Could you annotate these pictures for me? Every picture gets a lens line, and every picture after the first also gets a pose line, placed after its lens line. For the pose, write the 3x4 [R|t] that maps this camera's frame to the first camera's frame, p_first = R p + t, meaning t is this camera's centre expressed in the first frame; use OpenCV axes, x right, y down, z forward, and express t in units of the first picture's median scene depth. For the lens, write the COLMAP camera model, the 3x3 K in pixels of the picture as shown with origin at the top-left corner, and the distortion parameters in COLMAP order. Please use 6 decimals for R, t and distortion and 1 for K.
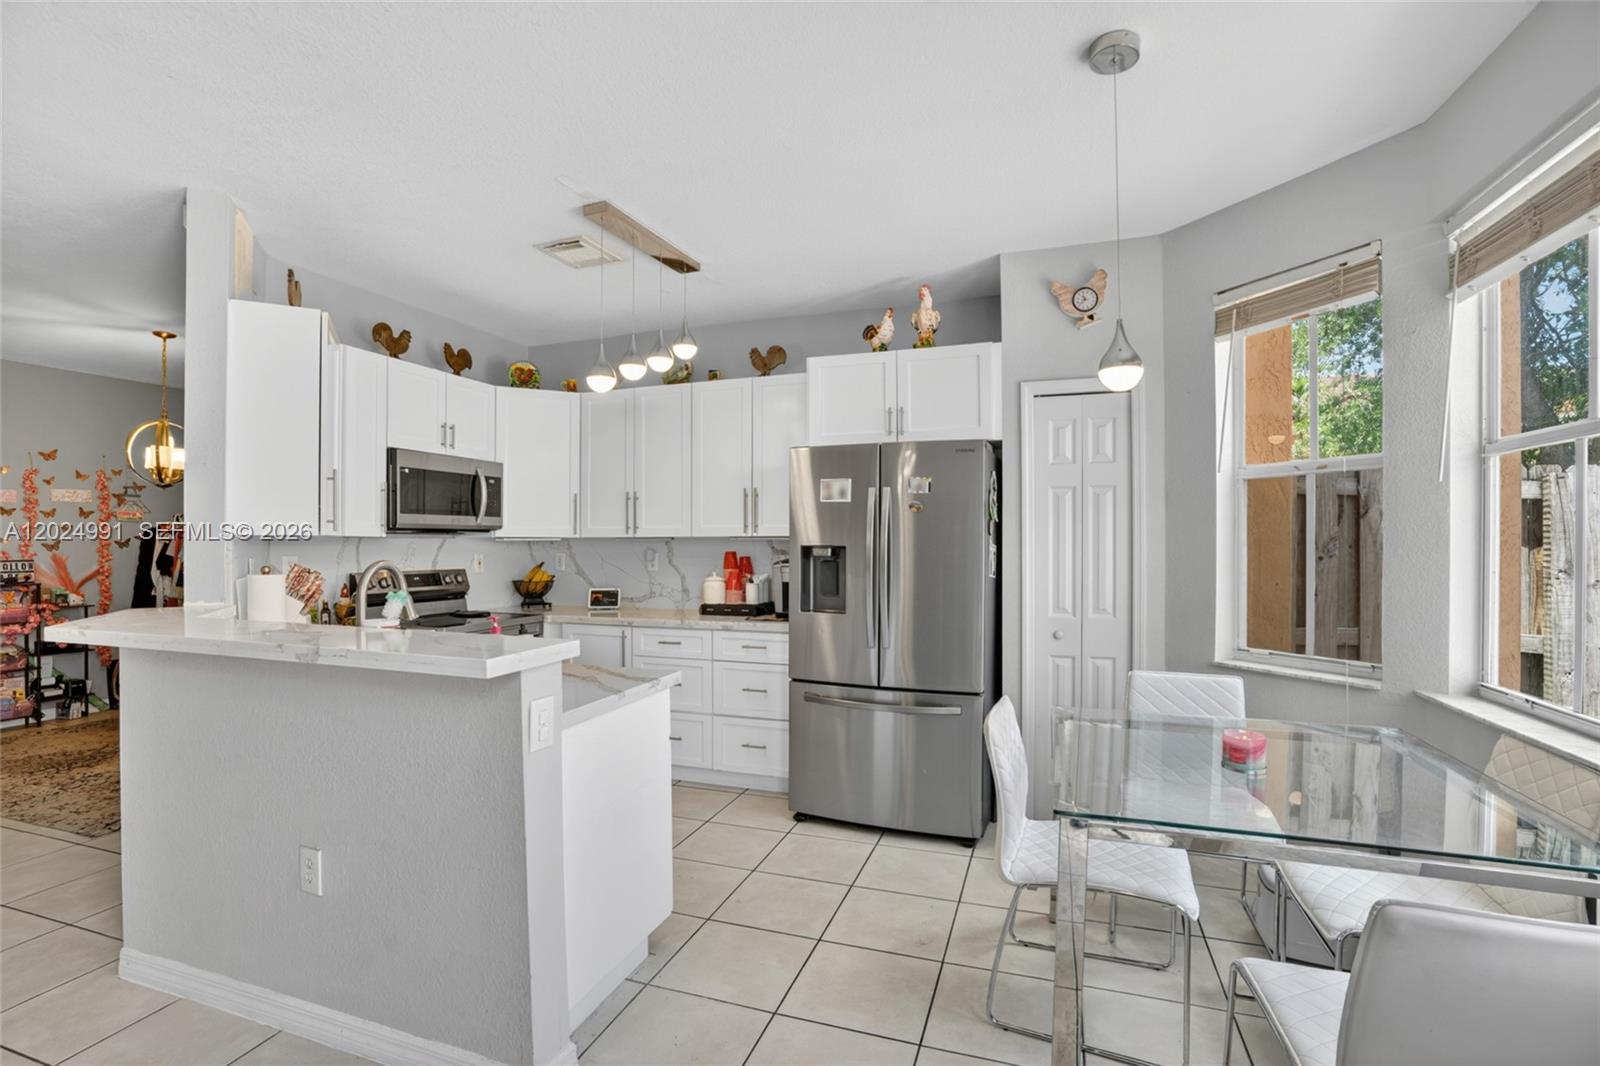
lens RADIAL K [[732.5, 0, 799.5], [0, 732.5, 538.0], [0, 0, 1]] dist [-0.043565, 0.000237]
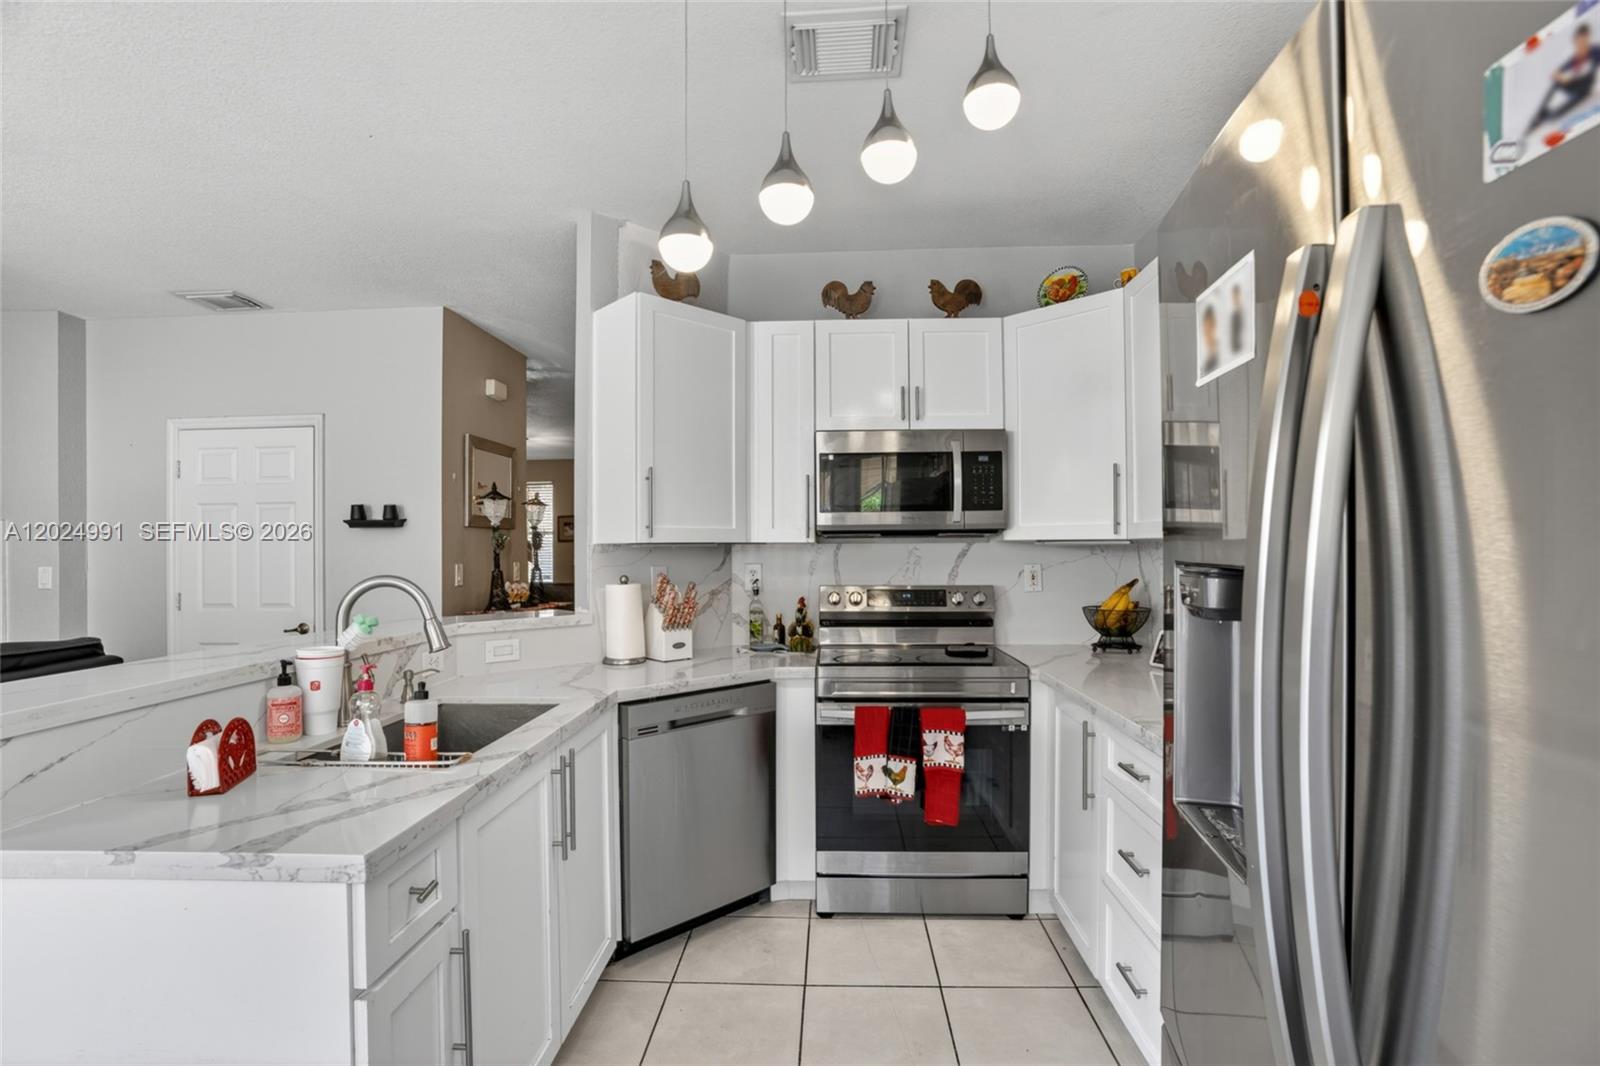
lens RADIAL K [[732.5, 0, 801.7], [0, 732.5, 532.4], [0, 0, 1]] dist [-0.043565, 0.000237]
pose [[0.281227, -0.011307, -0.959575, 0.186106], [0.006352, 0.999931, -0.009920, -0.003595], [0.959620, -0.003306, 0.281280, 0.655907]]
